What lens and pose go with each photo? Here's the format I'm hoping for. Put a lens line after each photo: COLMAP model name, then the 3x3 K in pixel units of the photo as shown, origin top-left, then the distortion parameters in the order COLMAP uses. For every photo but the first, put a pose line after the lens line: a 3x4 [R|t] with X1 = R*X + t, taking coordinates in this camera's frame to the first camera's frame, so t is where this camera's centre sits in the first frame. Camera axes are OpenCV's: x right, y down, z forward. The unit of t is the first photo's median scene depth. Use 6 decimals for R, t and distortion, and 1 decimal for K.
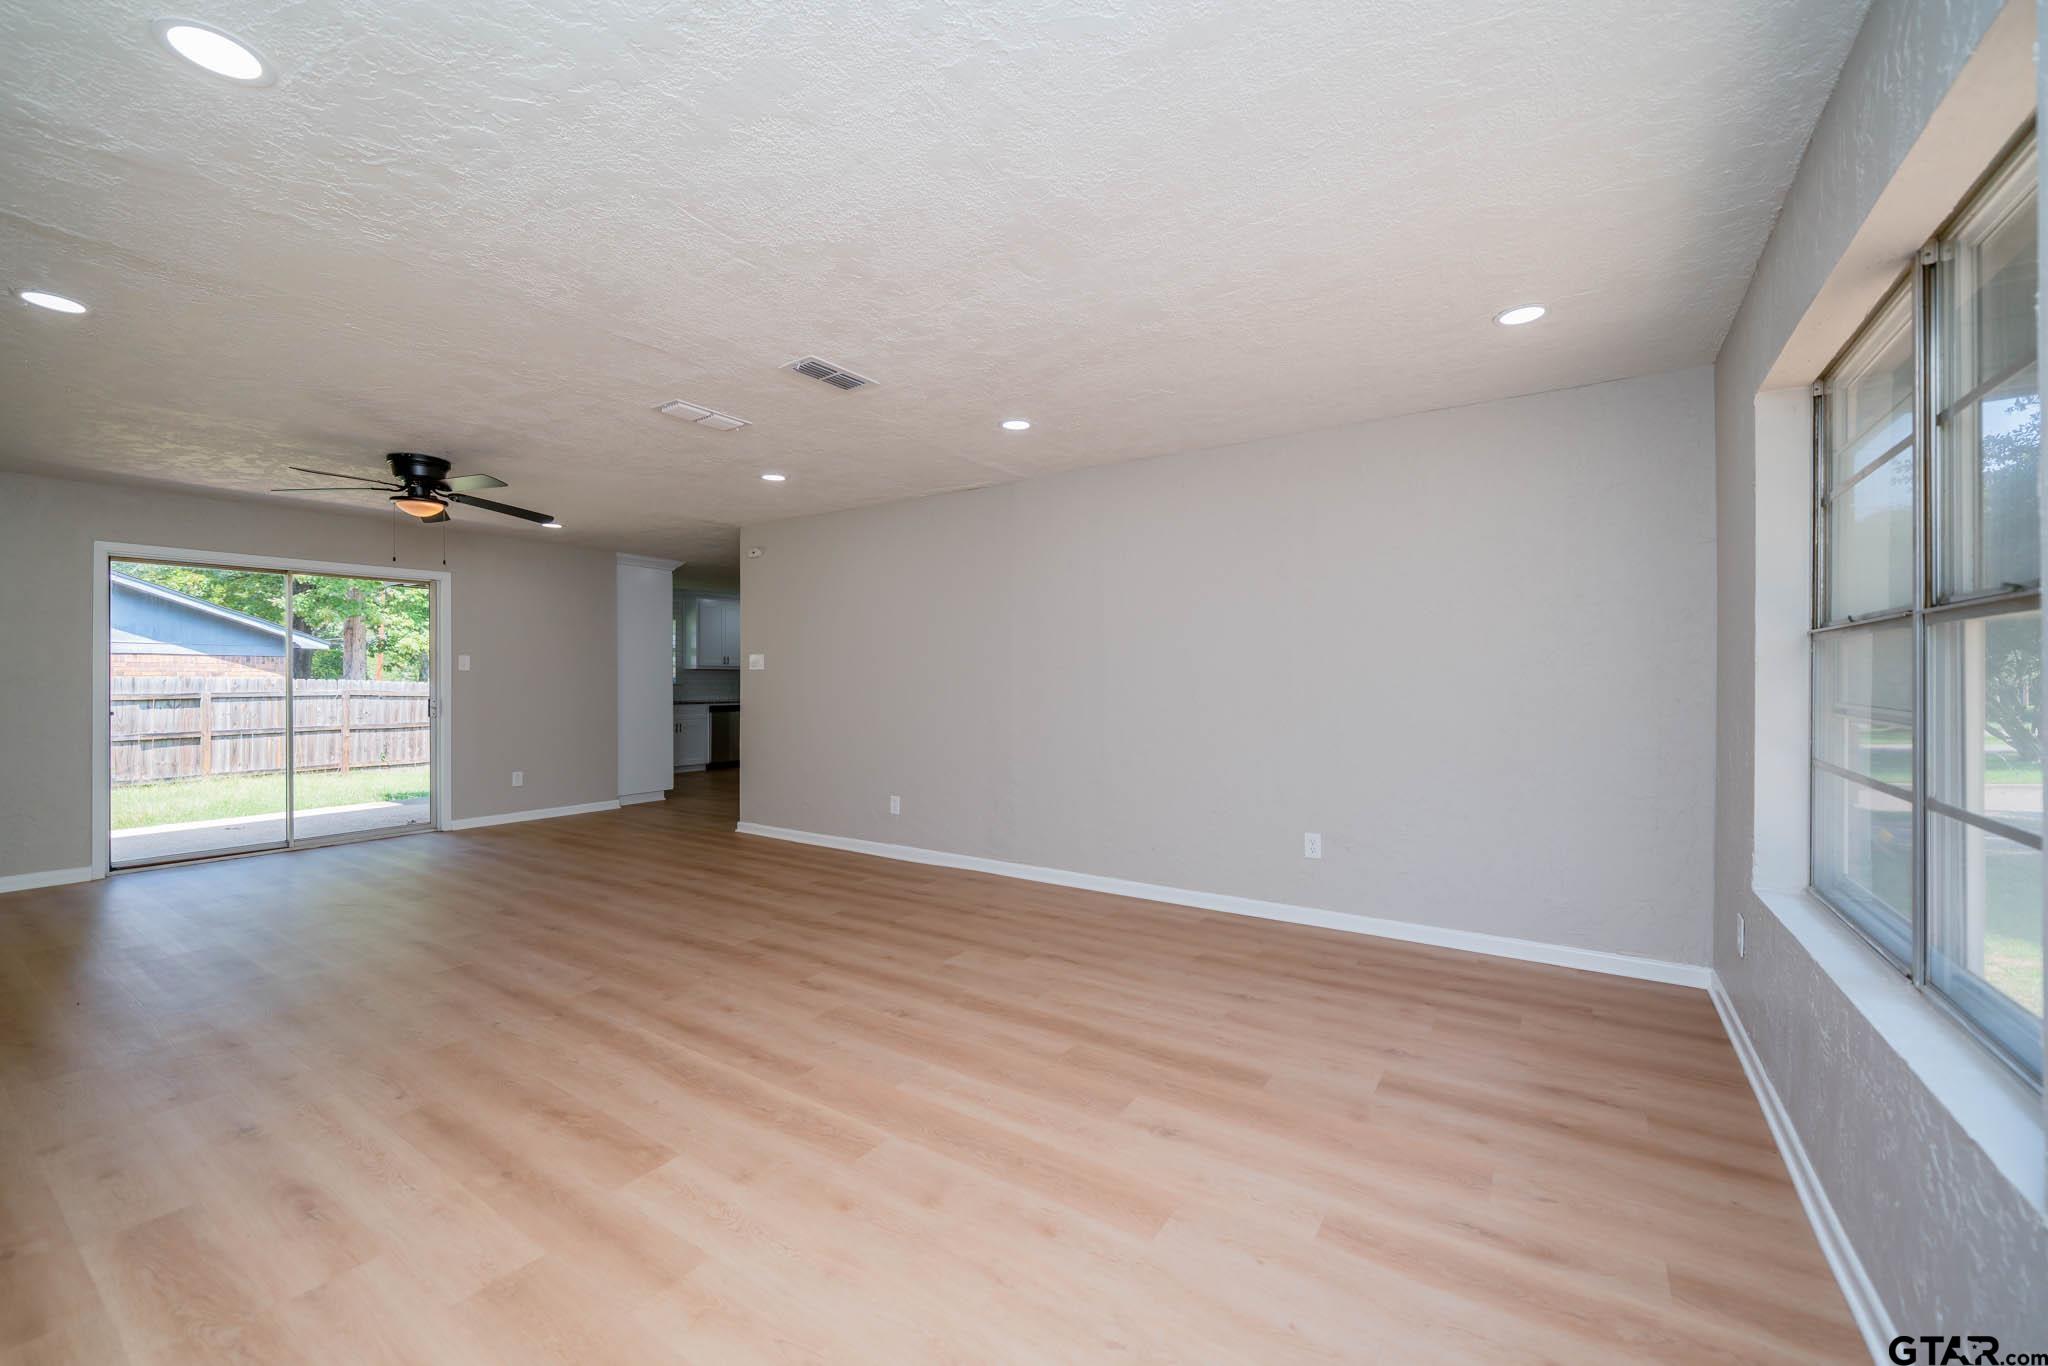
lens RADIAL K [[804.9, 0, 1025.2], [0, 804.9, 683.9], [0, 0, 1]] dist [-0.000542, 0.000449]
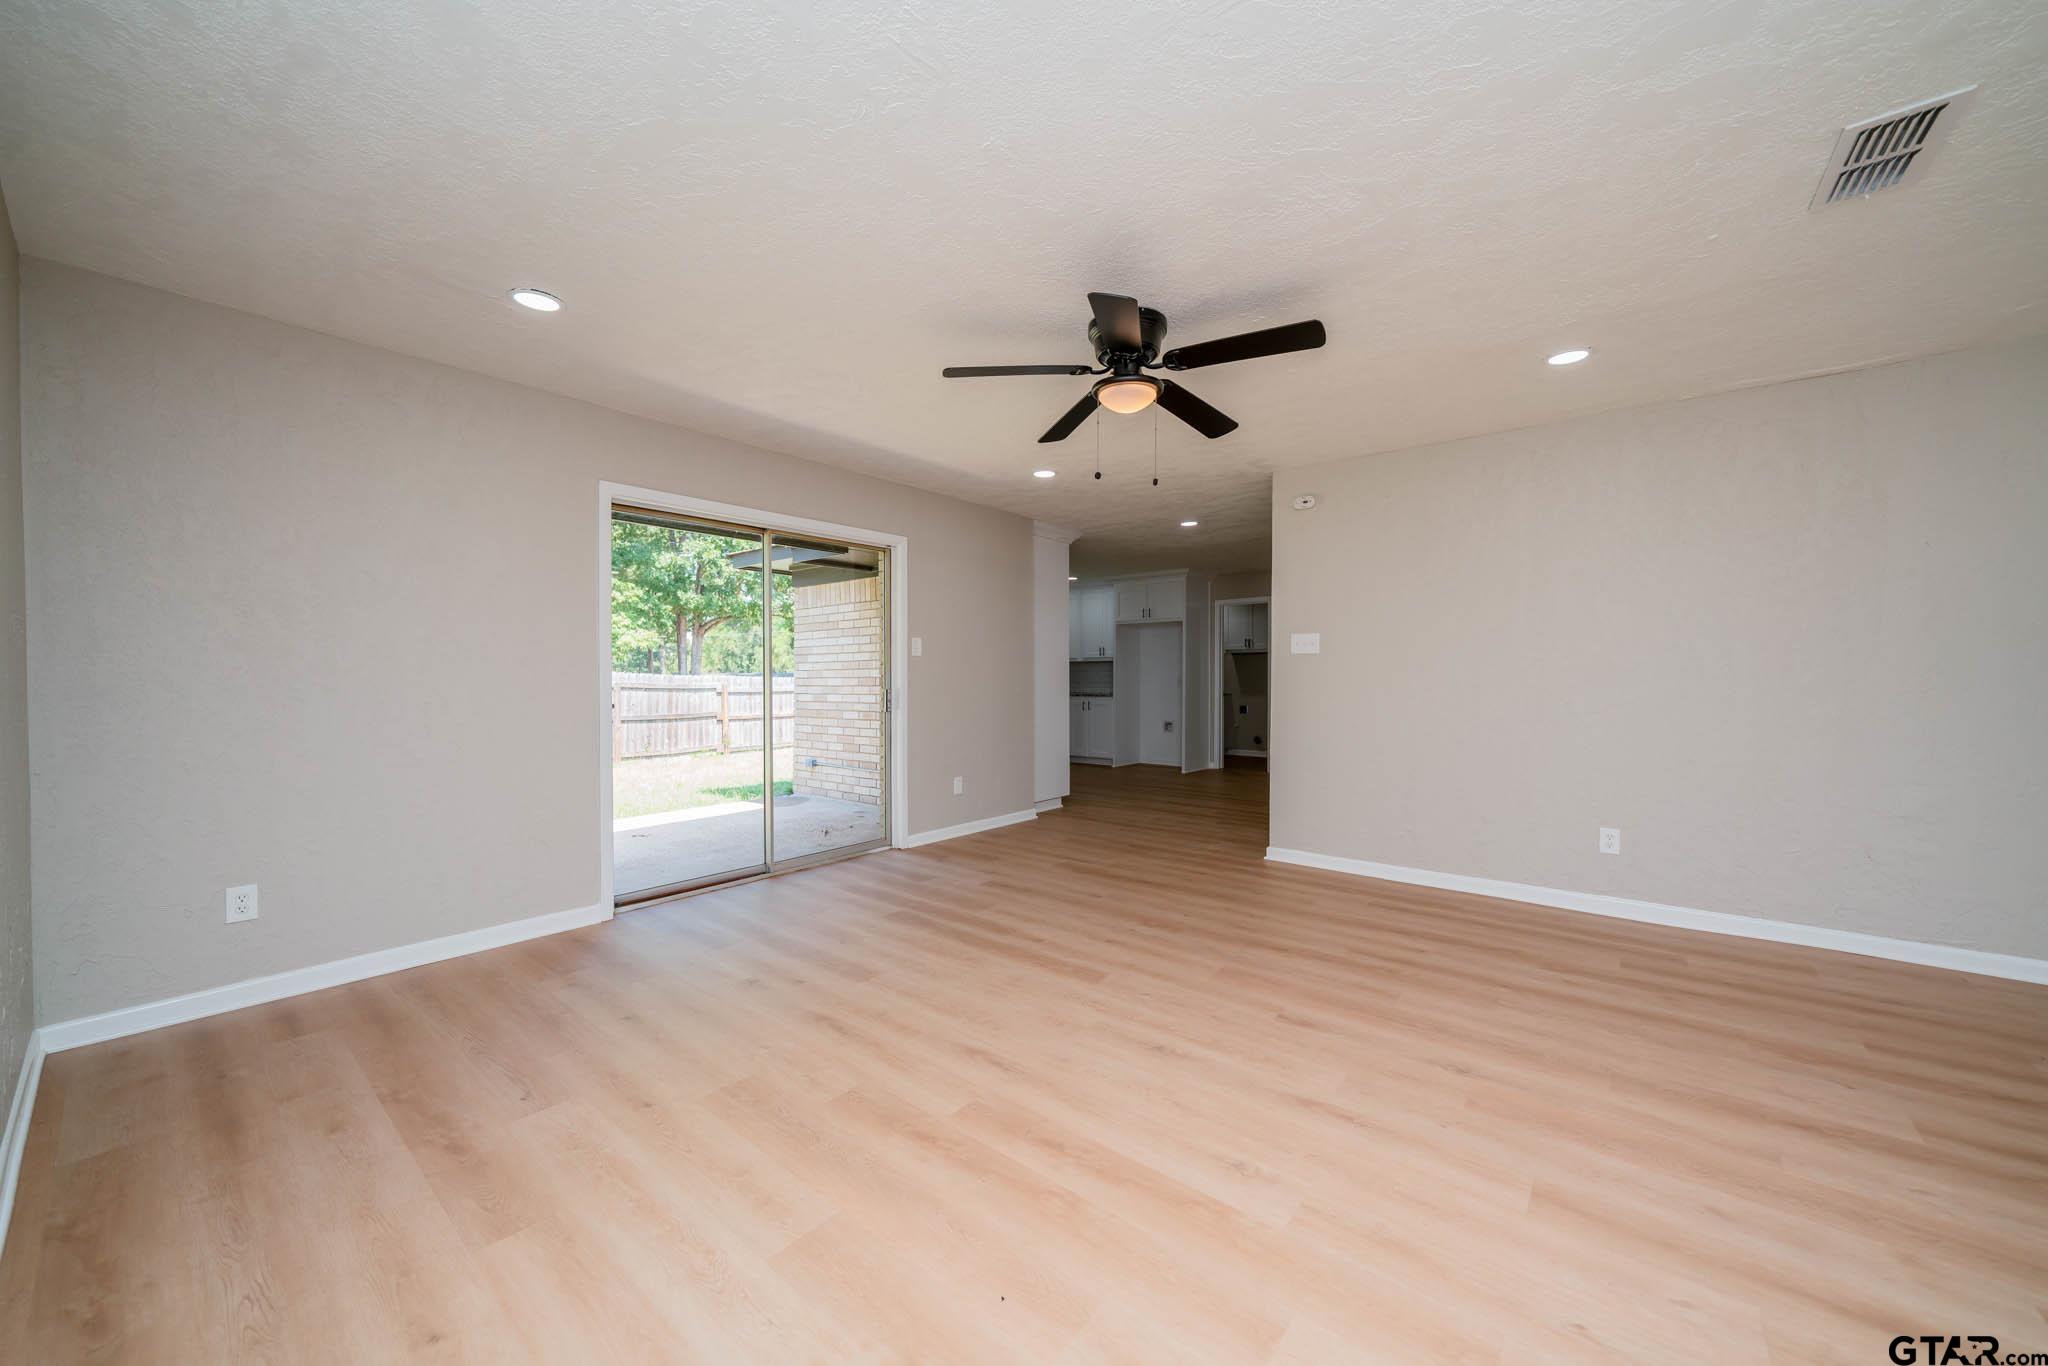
lens RADIAL K [[735.3, 0, 1019.2], [0, 735.3, 694.0], [0, 0, 1]] dist [-0.010003, 0.000102]
pose [[0.994606, 0.004005, -0.103645, -1.051564], [-0.002077, 0.999823, 0.018702, 0.016772], [0.103701, -0.018386, 0.994439, 0.525951]]
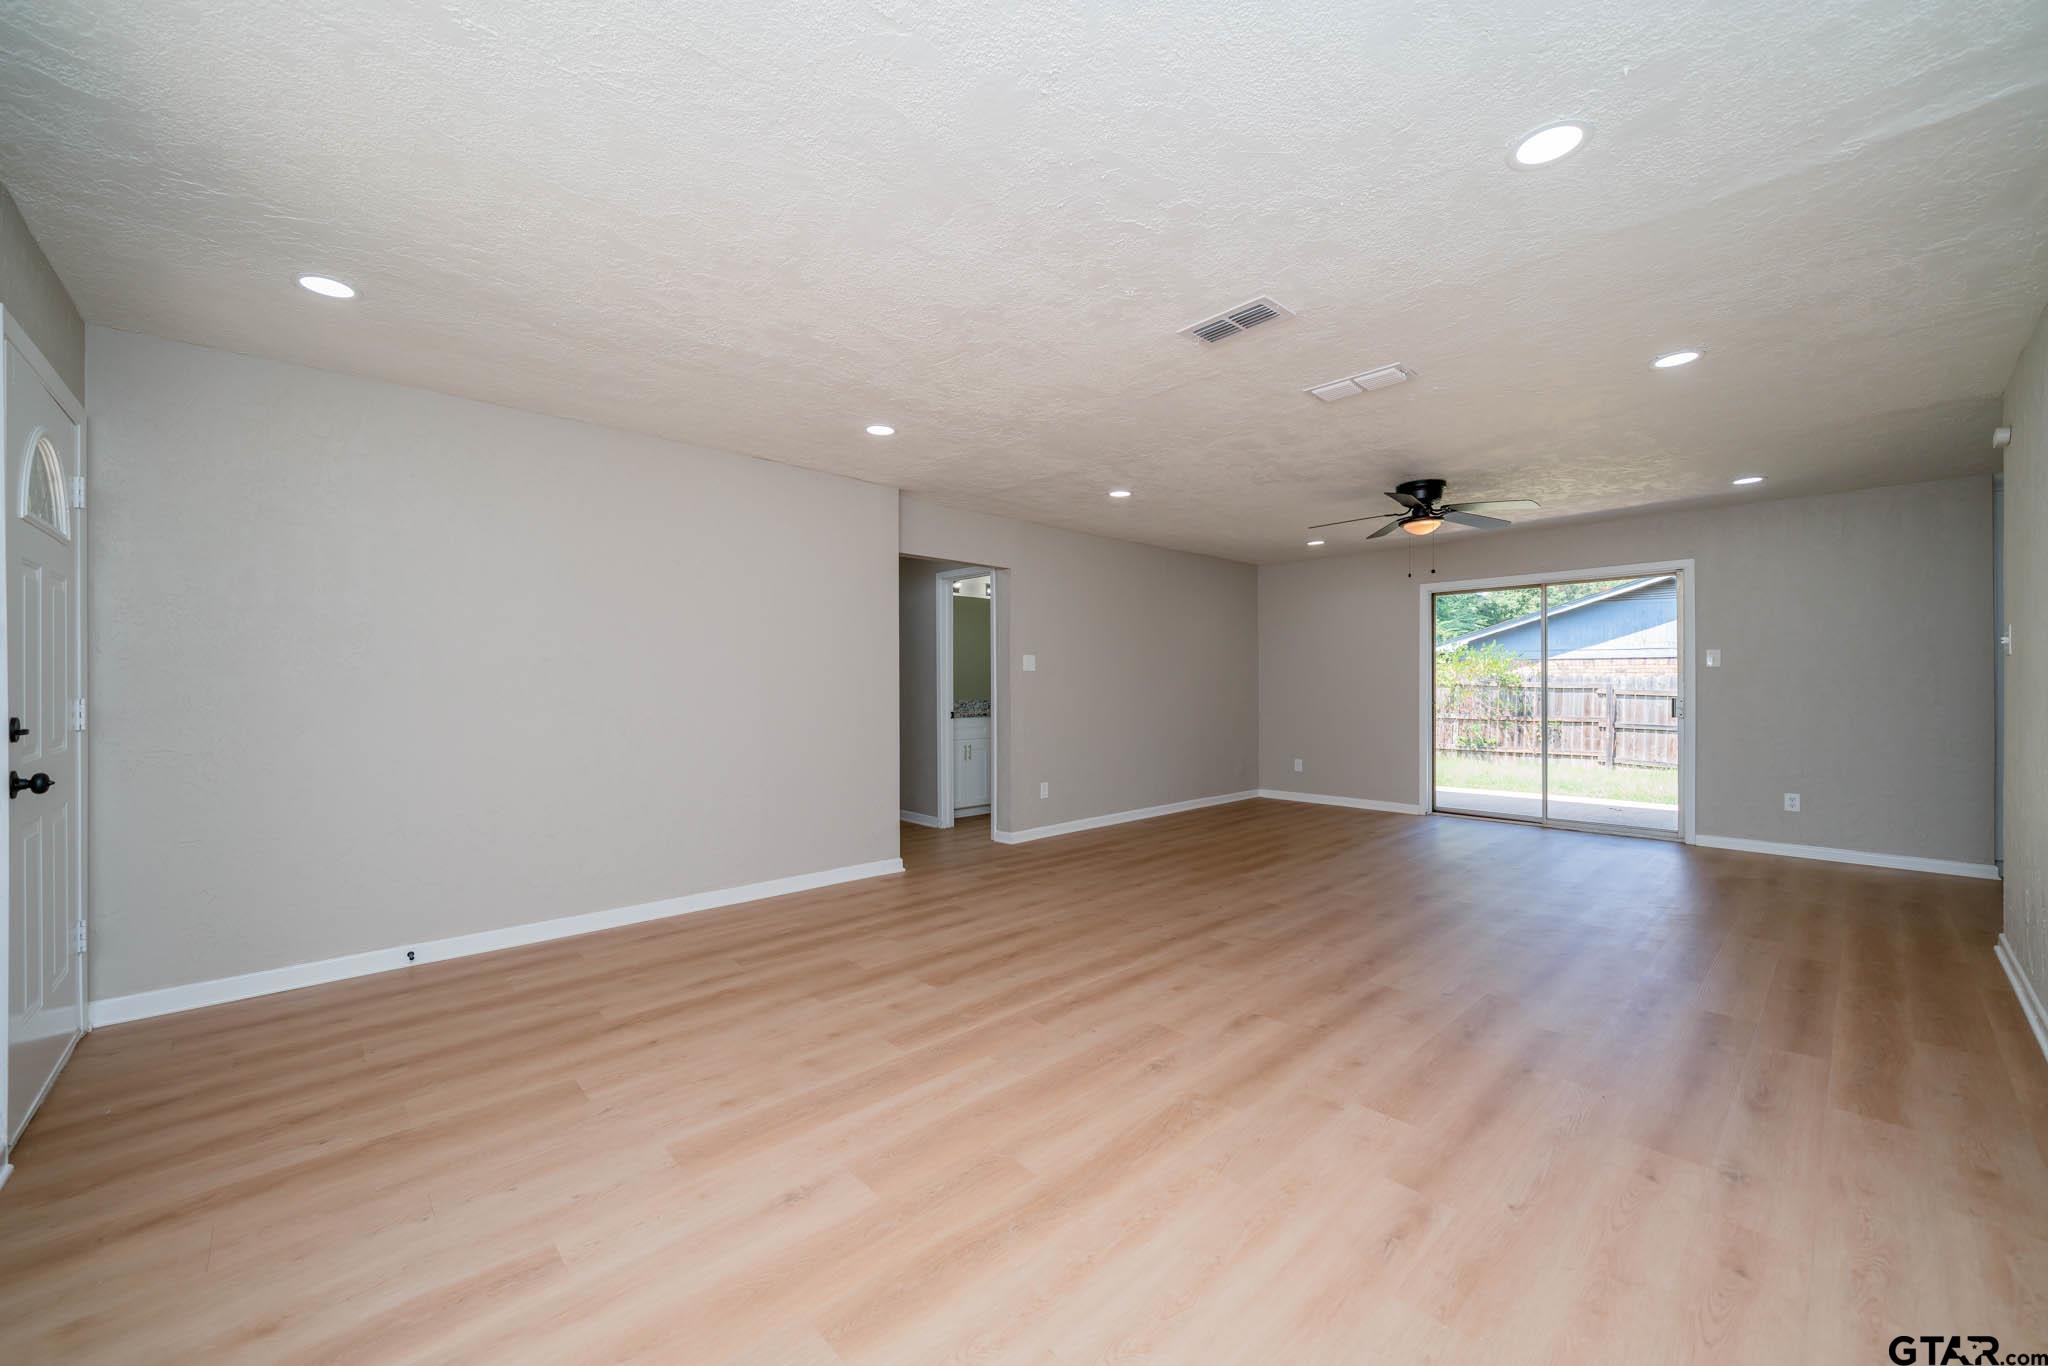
lens RADIAL K [[785.9, 0, 1024.0], [0, 785.9, 683.0], [0, 0, 1]] dist [0.000654, 0.000267]
pose [[-0.224842, -0.000194, -0.974395, 0.621935], [-0.001905, 0.999998, 0.000241, 0.005540], [0.974393, 0.001911, -0.224842, 0.948411]]
